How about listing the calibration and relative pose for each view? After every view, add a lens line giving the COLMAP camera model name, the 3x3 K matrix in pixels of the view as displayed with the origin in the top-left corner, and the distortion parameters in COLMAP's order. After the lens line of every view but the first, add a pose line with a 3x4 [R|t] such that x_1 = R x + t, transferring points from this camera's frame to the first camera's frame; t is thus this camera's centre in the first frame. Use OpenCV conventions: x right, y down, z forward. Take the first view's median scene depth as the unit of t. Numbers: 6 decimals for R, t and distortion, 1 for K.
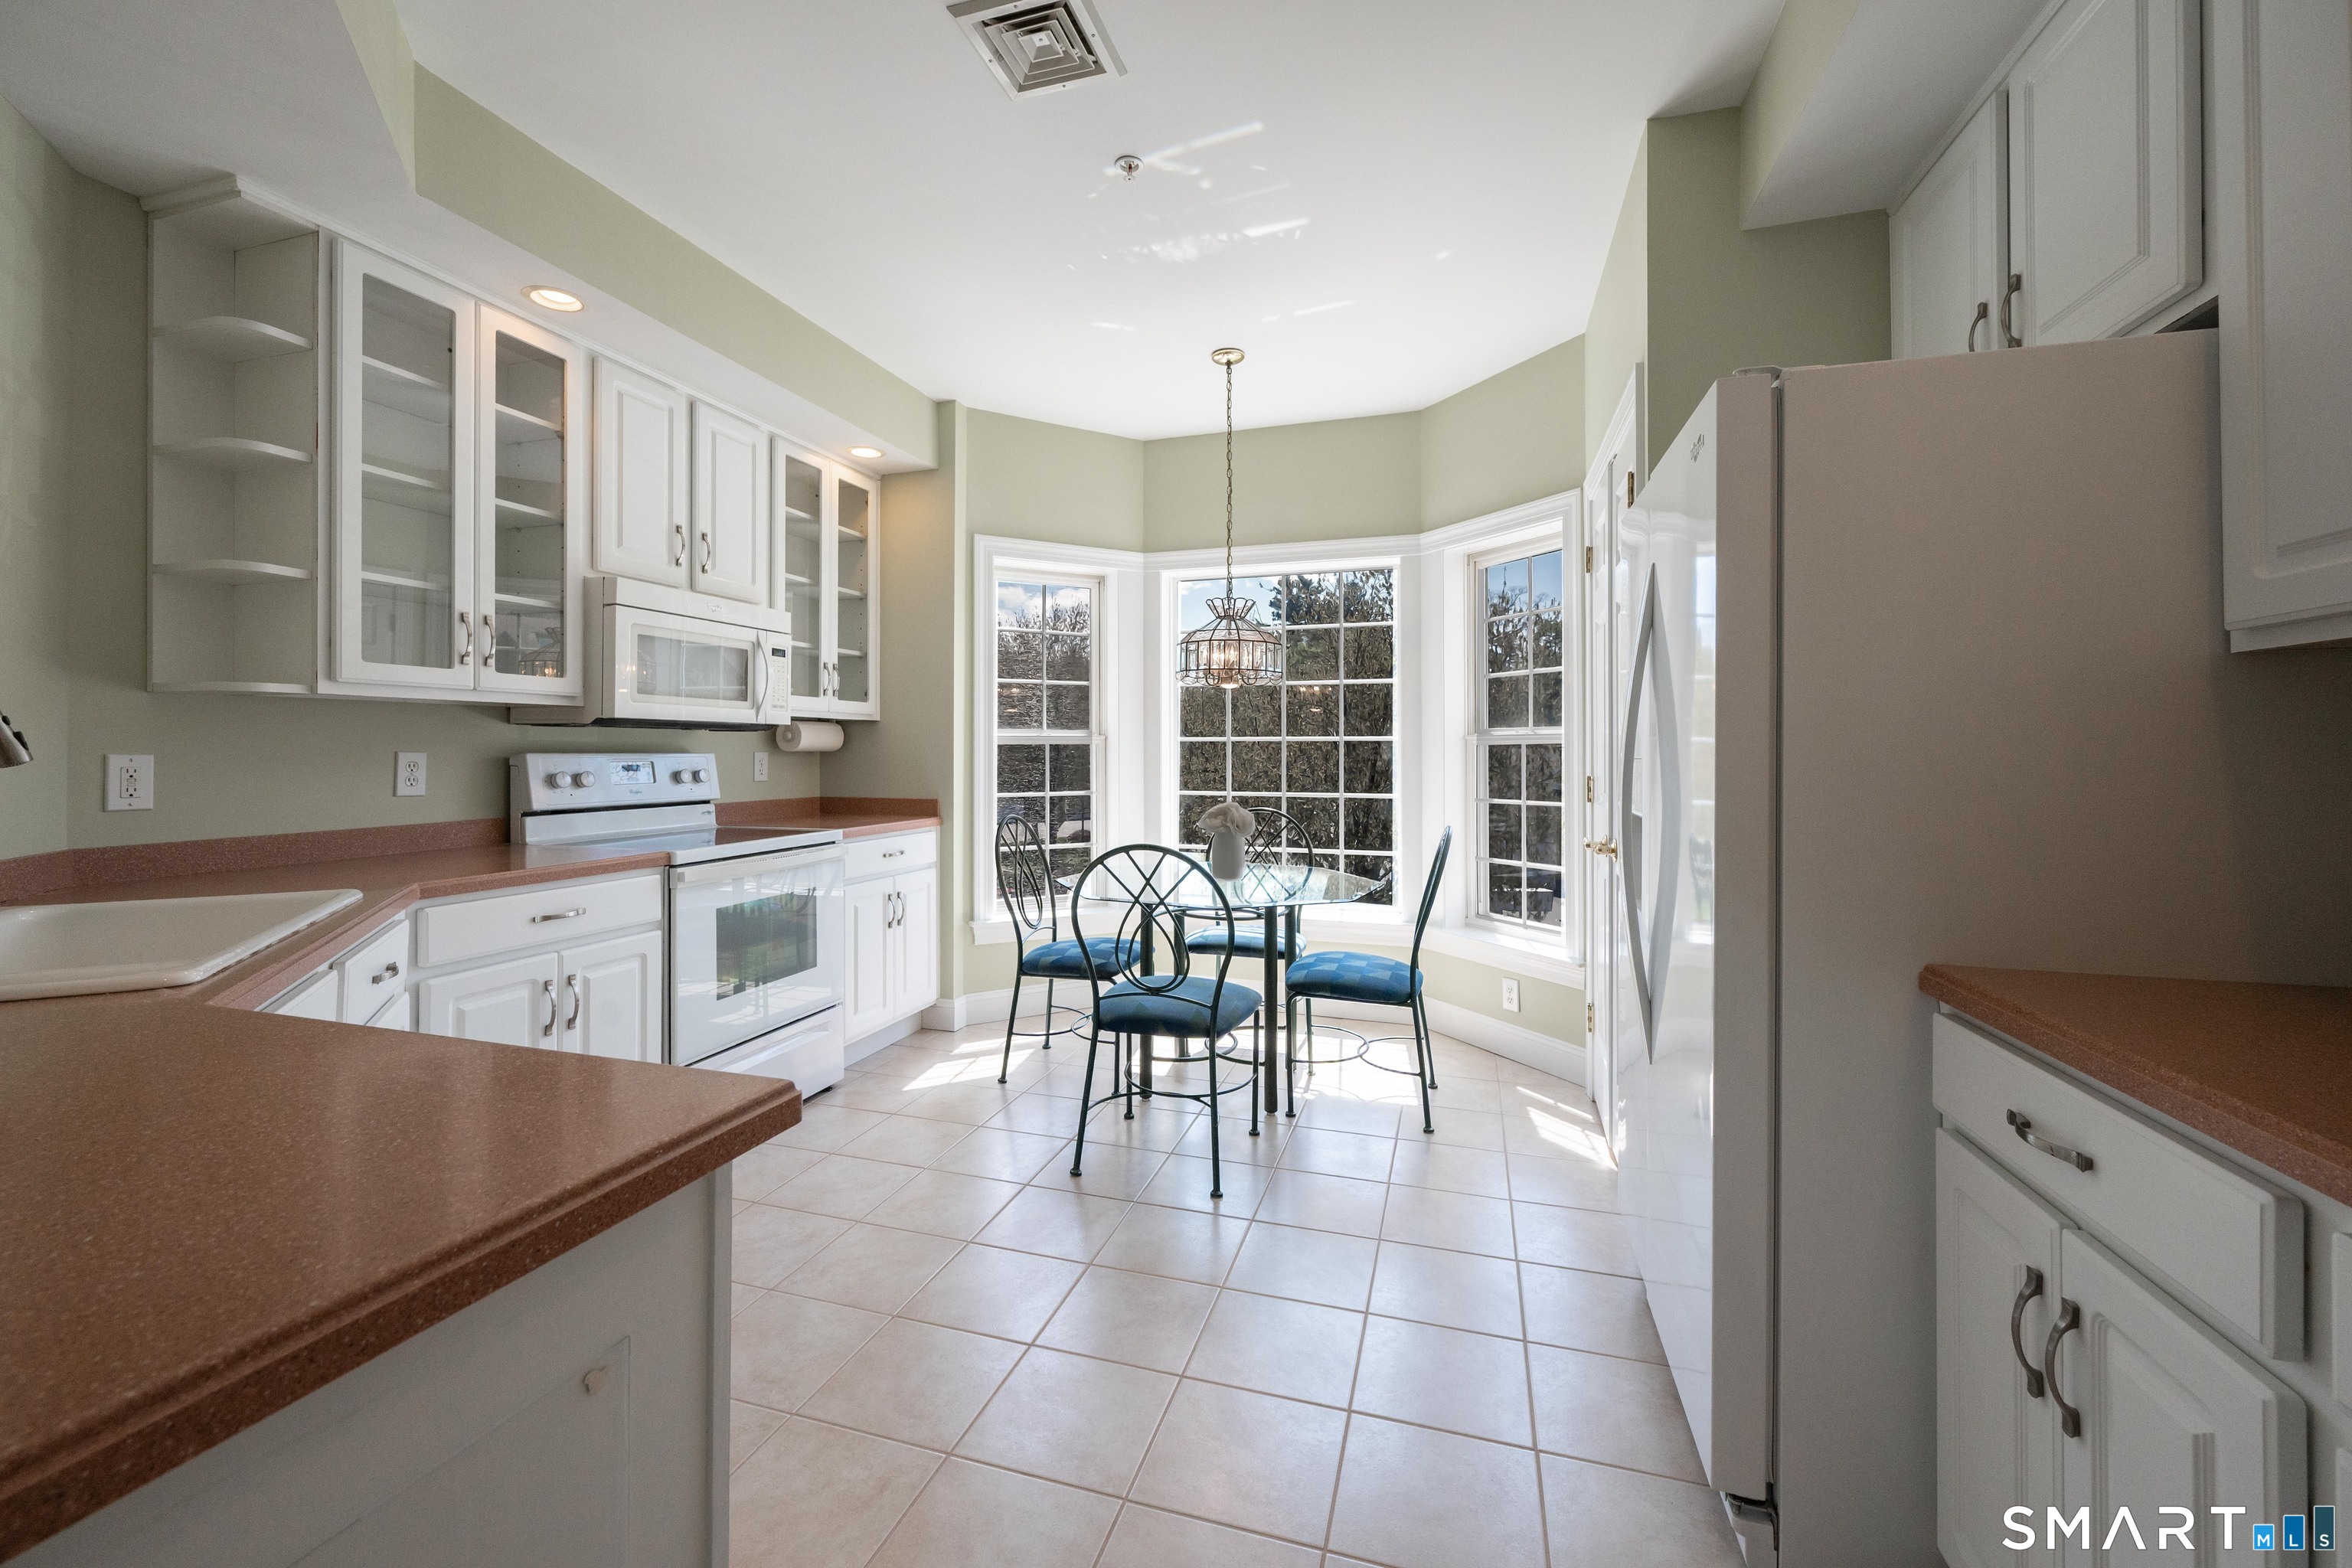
lens RADIAL K [[945.7, 0, 1164.9], [0, 945.7, 746.0], [0, 0, 1]] dist [-0.000816, -0.000082]
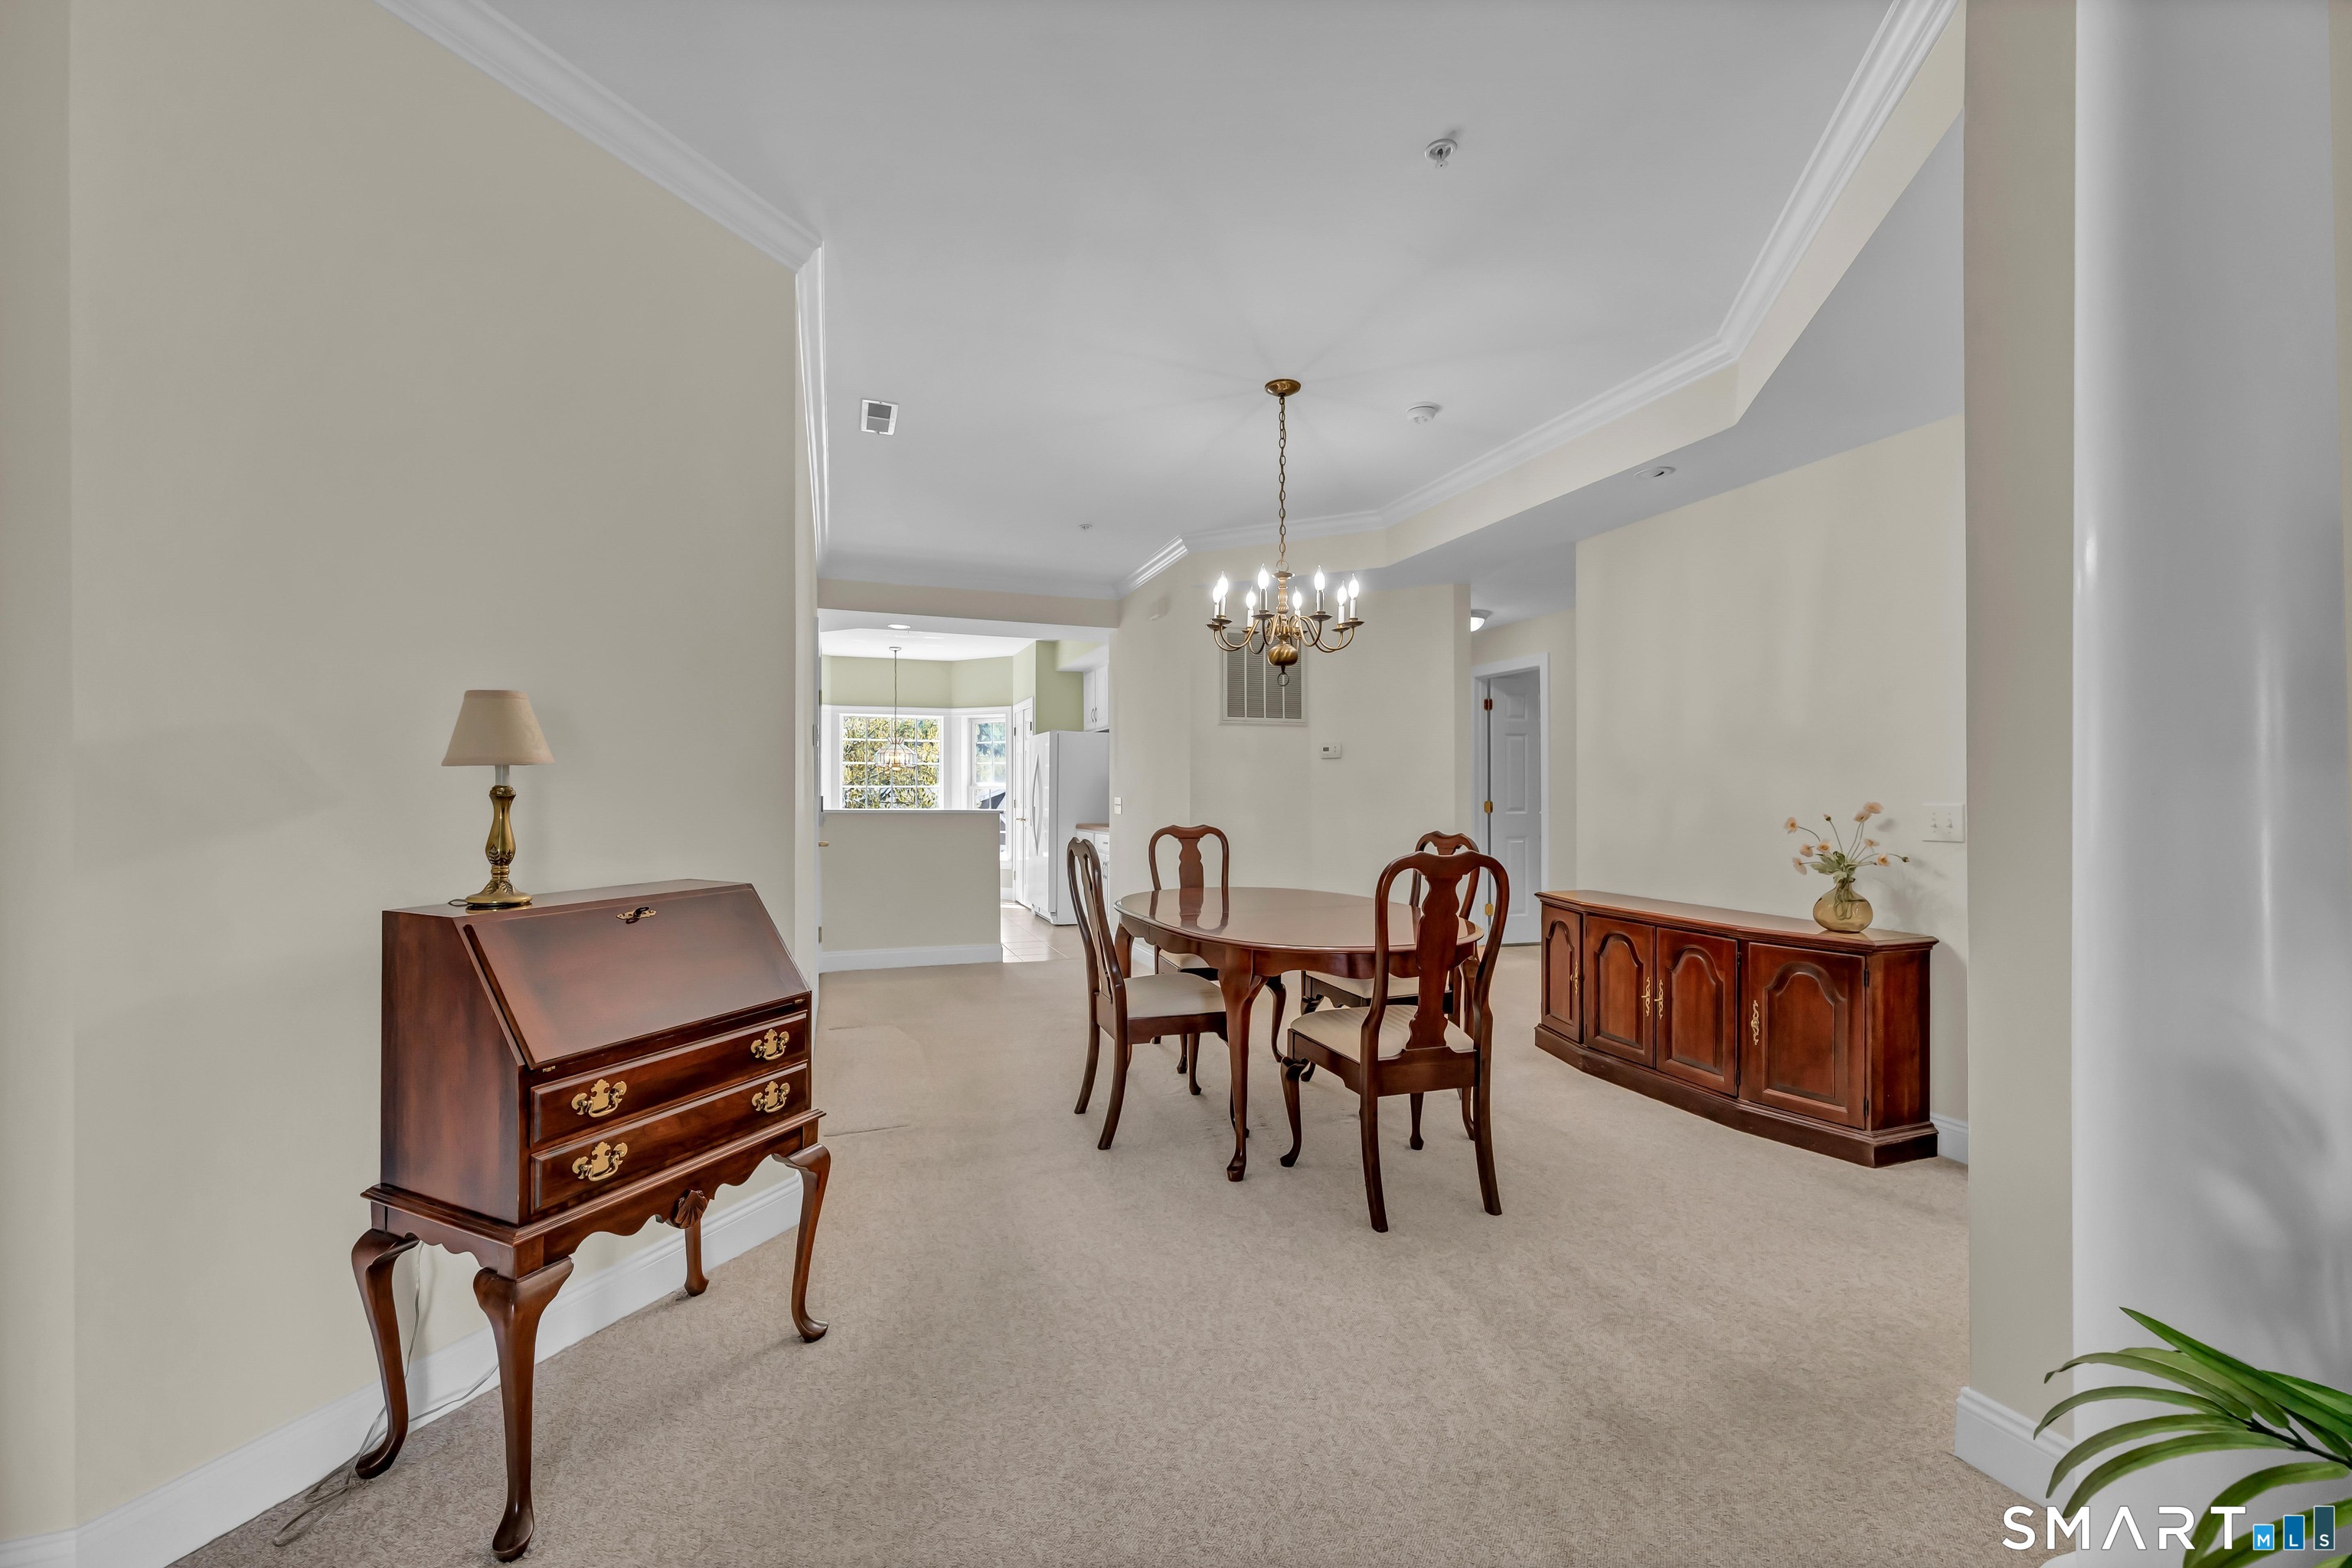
lens RADIAL K [[945.9, 0, 1182.6], [0, 945.9, 784.2], [0, 0, 1]] dist [0.000766, -0.000079]
pose [[0.790660, 0.005913, 0.612227, -0.963047], [-0.004679, 0.999983, -0.003616, -0.015305], [-0.612238, -0.000005, 0.790674, -1.555450]]
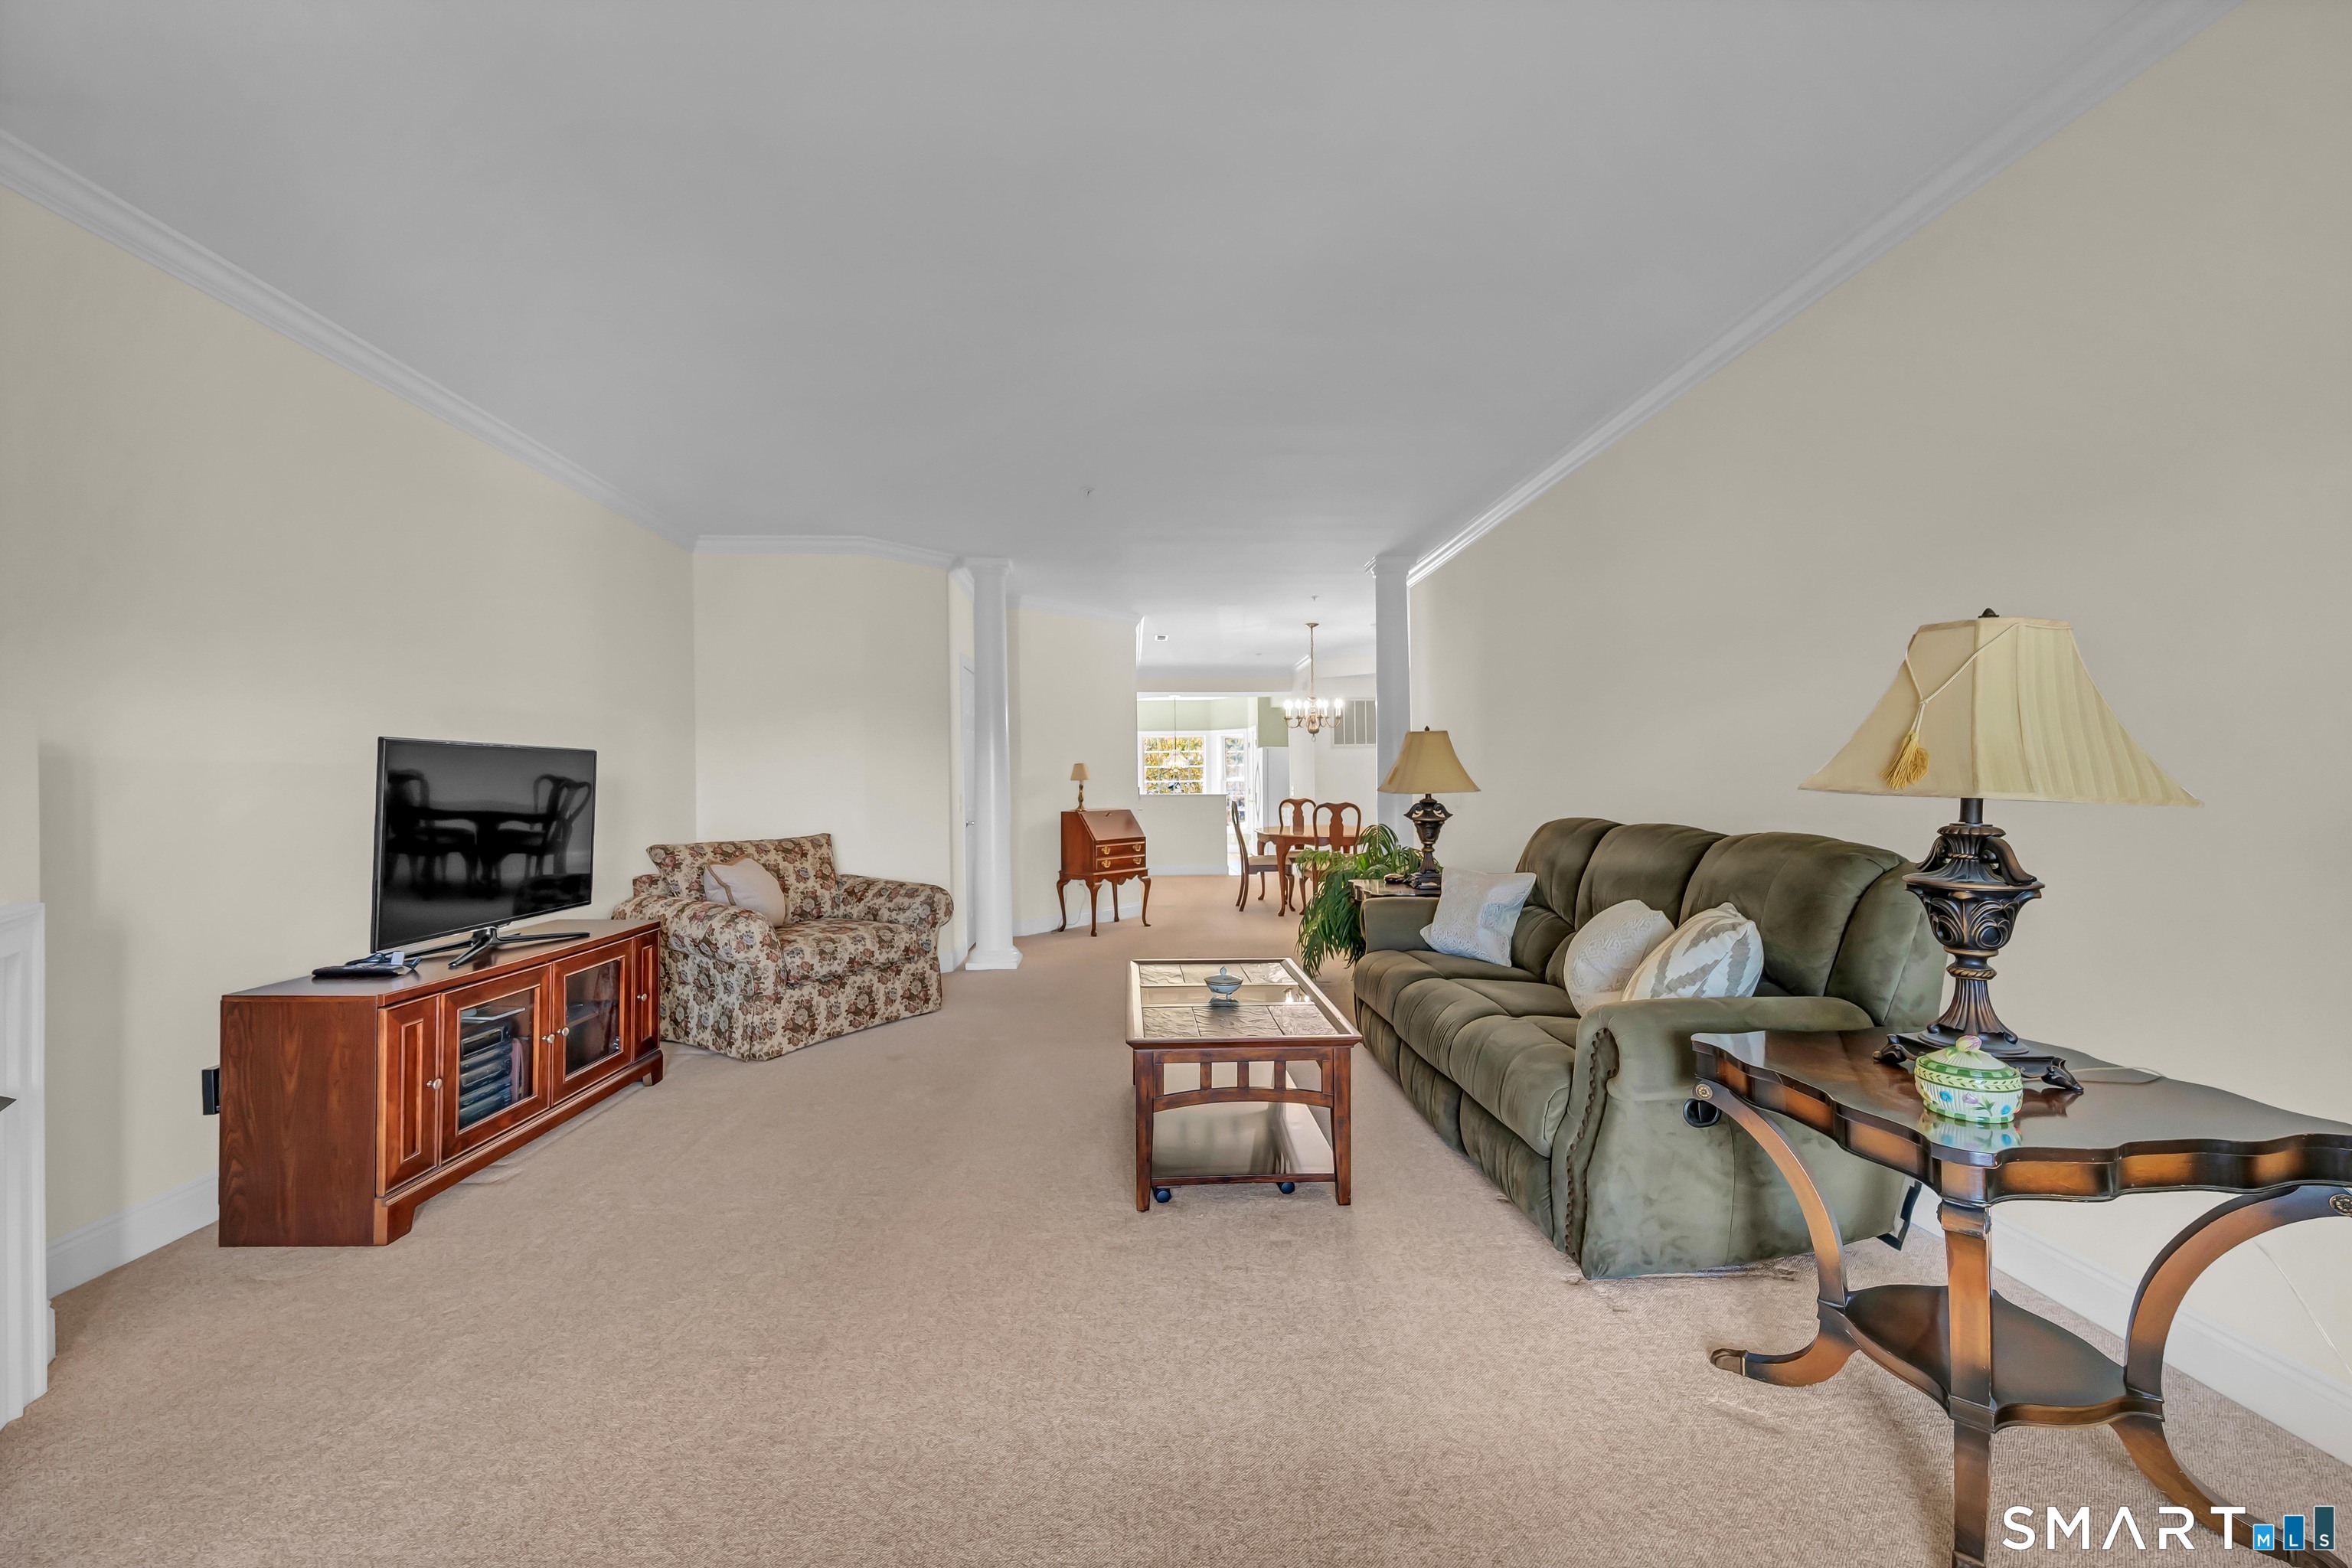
lens RADIAL K [[916.4, 0, 1165.0], [0, 916.4, 779.0], [0, 0, 1]] dist [-0.001110, -0.005895]
pose [[0.942244, -0.004709, 0.334894, -1.472837], [0.004235, 0.999989, 0.002147, -0.030979], [-0.334901, -0.000605, 0.942253, -3.022138]]
